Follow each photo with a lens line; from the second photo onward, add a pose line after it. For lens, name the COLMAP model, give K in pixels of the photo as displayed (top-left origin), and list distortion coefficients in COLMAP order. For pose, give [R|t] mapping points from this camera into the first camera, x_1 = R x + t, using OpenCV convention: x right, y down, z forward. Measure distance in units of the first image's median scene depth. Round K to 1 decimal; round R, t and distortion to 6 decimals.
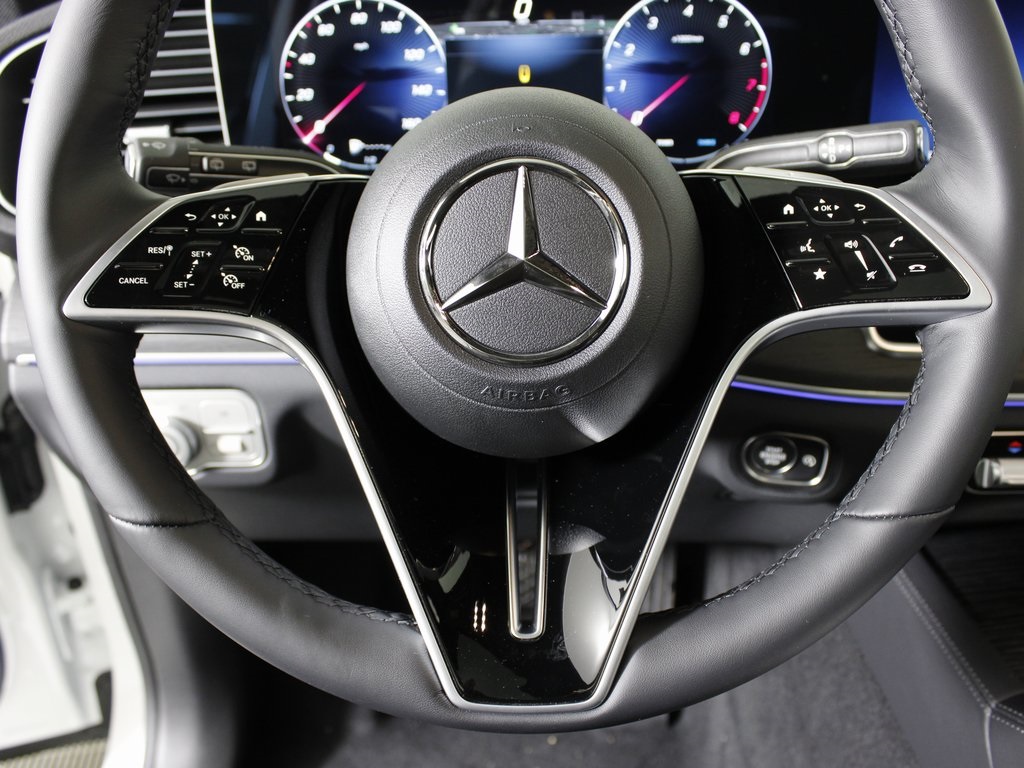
lens RADIAL K [[941.9, 0, 512.0], [0, 941.9, 384.0], [0, 0, 1]] dist [-0.170408, 0.125964]
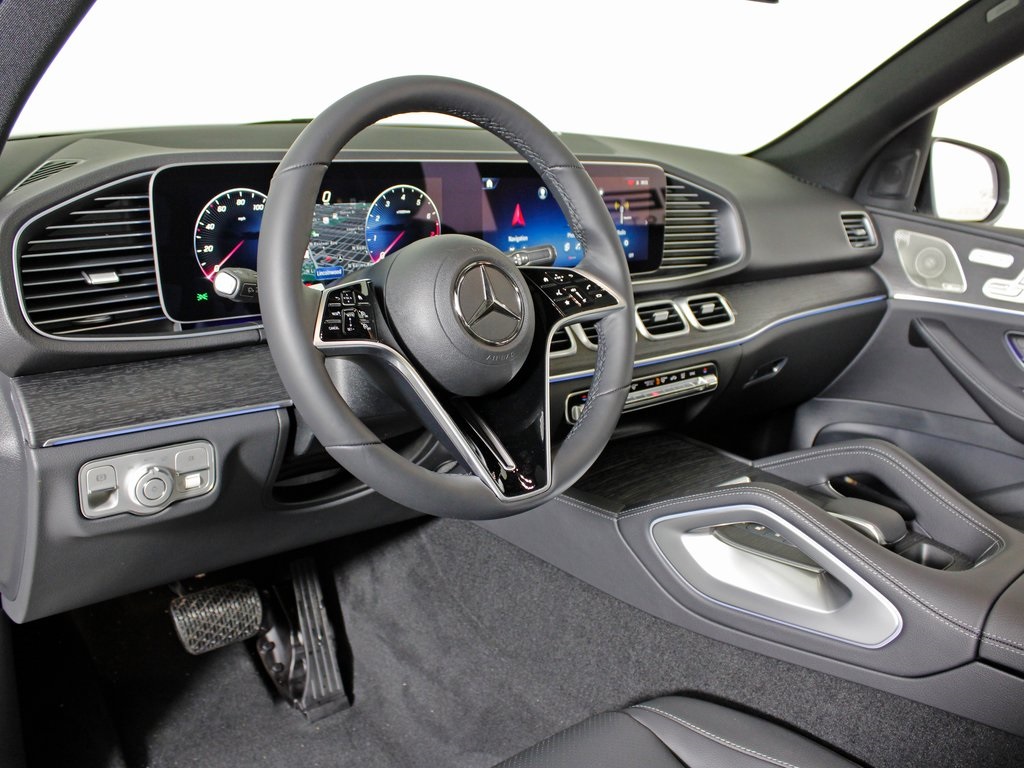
lens RADIAL K [[941.9, 0, 512.0], [0, 941.9, 384.0], [0, 0, 1]] dist [-0.170408, 0.125964]
pose [[0.733182, -0.124743, 0.668493, -1.158214], [0.239032, 0.967576, -0.081609, 0.204670], [-0.636638, 0.219625, 0.739227, -0.563577]]
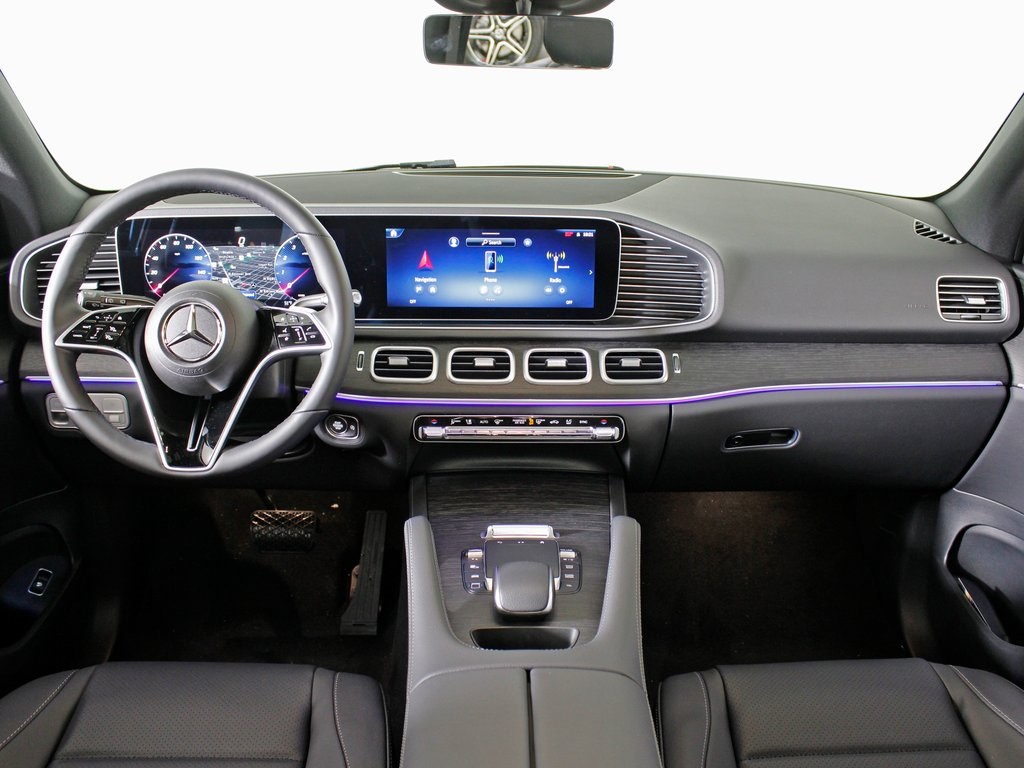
lens RADIAL K [[941.9, 0, 512.0], [0, 941.9, 384.0], [0, 0, 1]] dist [-0.170408, 0.125964]
pose [[0.998236, 0.023821, 0.054384, 0.732721], [-0.015795, 0.989524, -0.143499, 0.381377], [-0.057233, 0.142387, 0.988155, -1.736264]]
